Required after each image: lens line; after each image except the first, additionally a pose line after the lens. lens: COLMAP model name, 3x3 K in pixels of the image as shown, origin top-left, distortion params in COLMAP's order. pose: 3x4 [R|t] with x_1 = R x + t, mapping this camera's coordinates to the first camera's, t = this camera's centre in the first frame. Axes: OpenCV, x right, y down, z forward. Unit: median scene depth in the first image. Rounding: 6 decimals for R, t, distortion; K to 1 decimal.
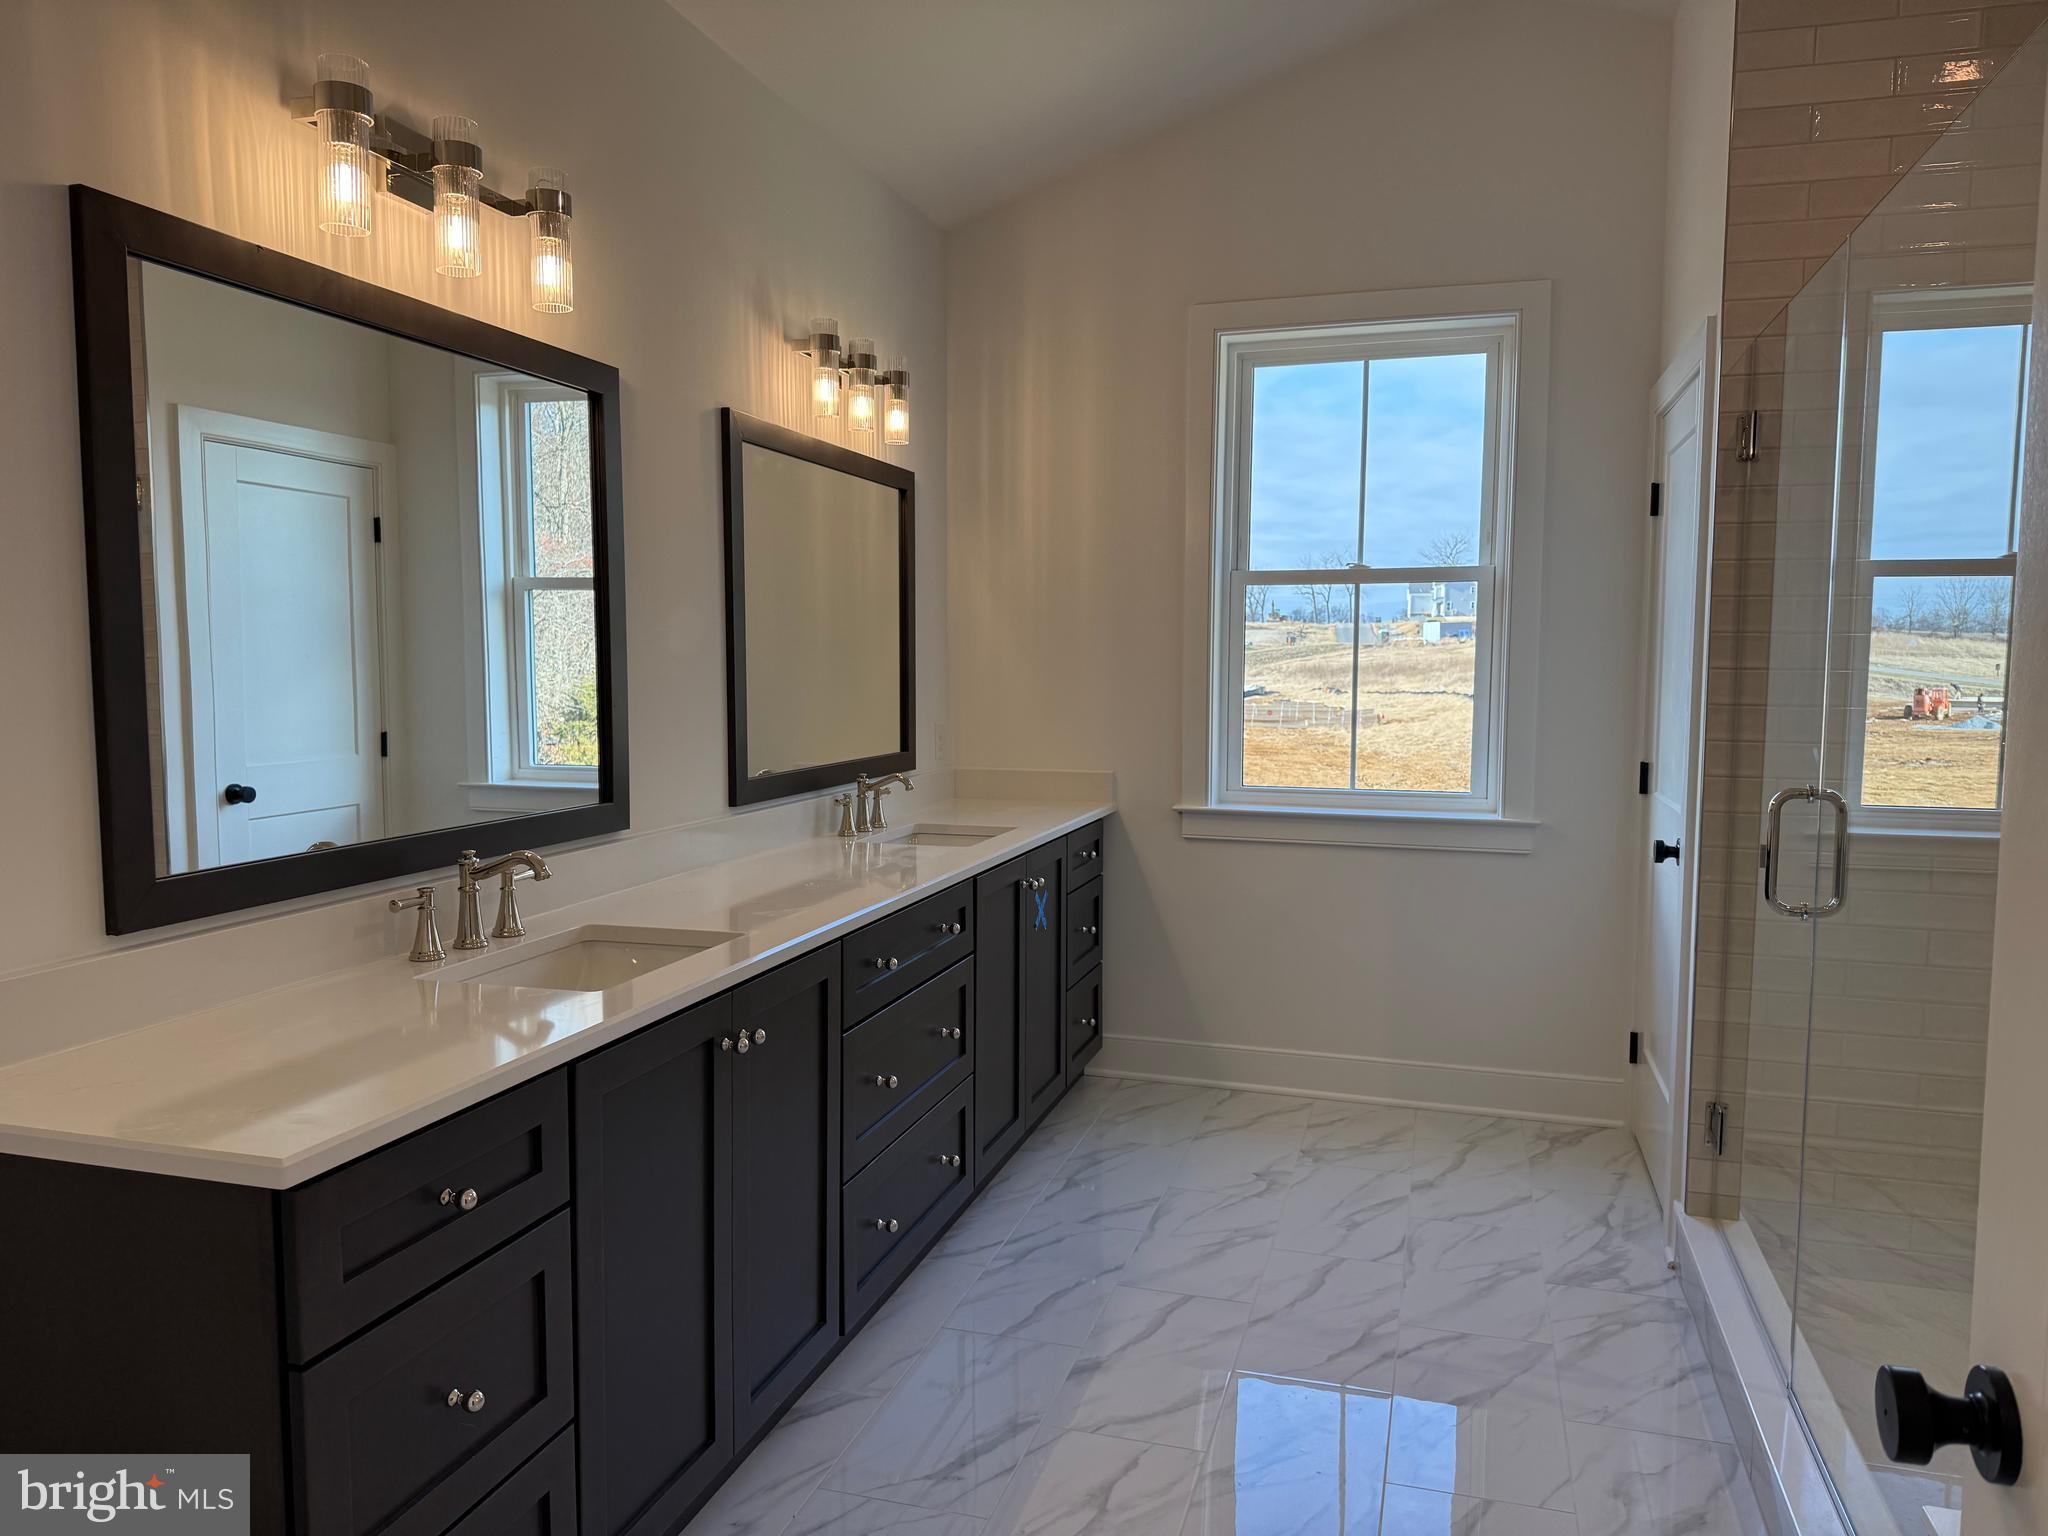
lens RADIAL K [[1404.8, 0, 1024.0], [0, 1404.8, 768.0], [0, 0, 1]] dist [-0.001637, -0.000443]
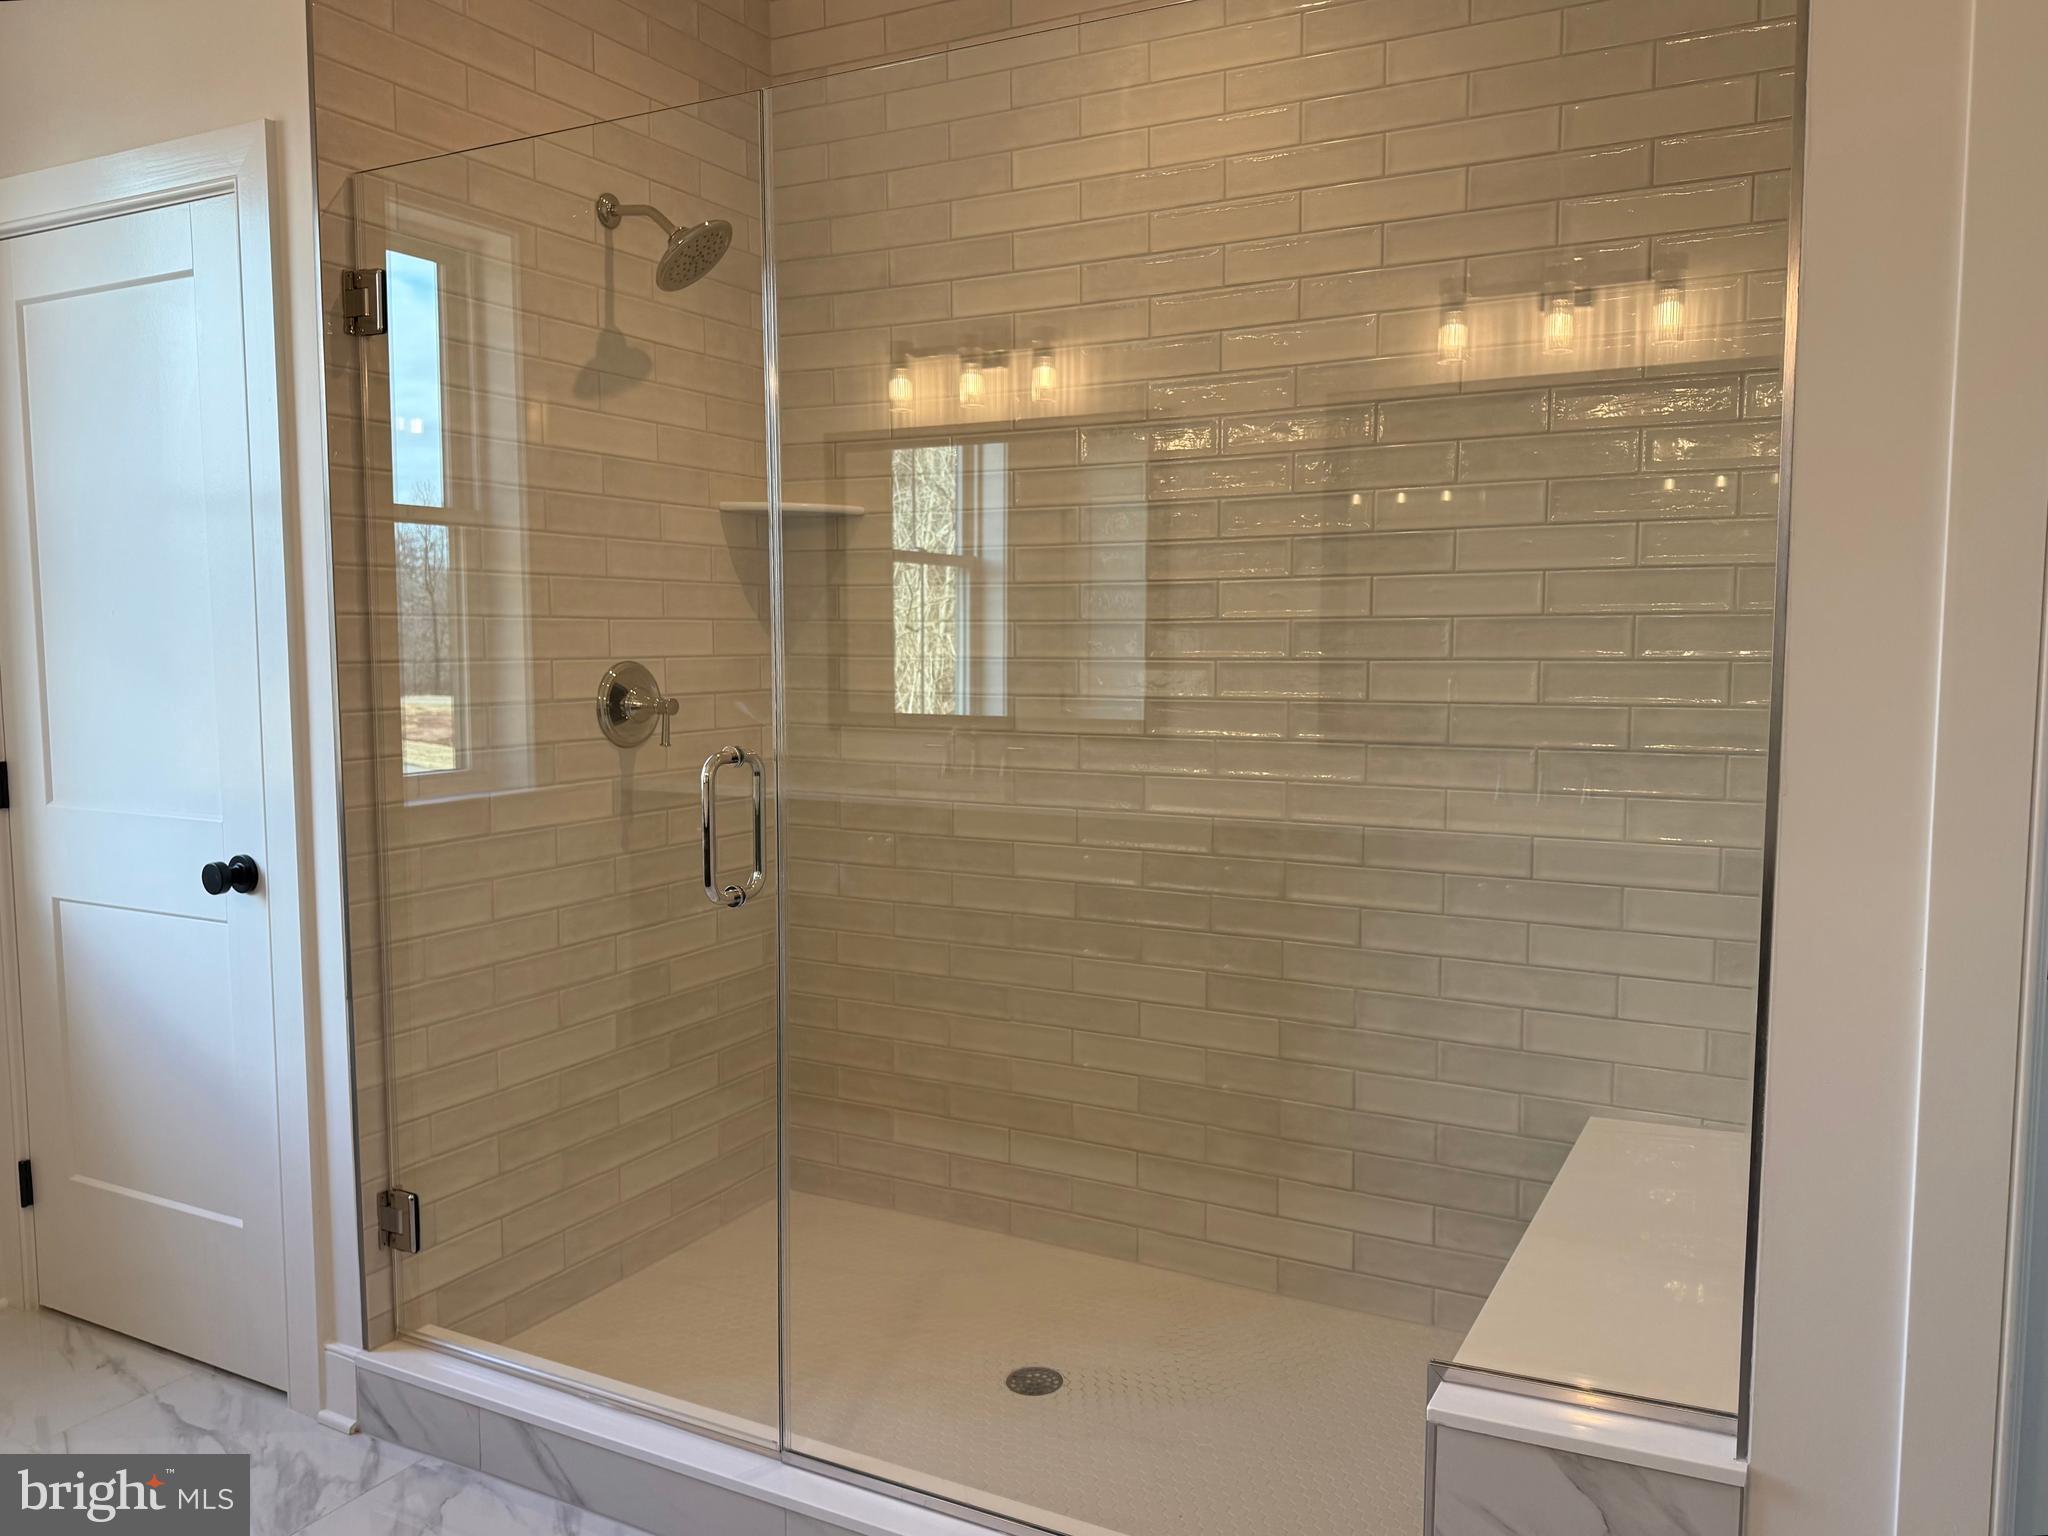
lens RADIAL K [[1506.8, 0, 1024.0], [0, 1506.8, 768.0], [0, 0, 1]] dist [-0.002172, -0.002578]
pose [[0.188300, -0.085775, 0.978359, -0.221279], [0.075314, 0.994506, 0.072695, -0.021220], [-0.979220, 0.059996, 0.193725, 0.500913]]
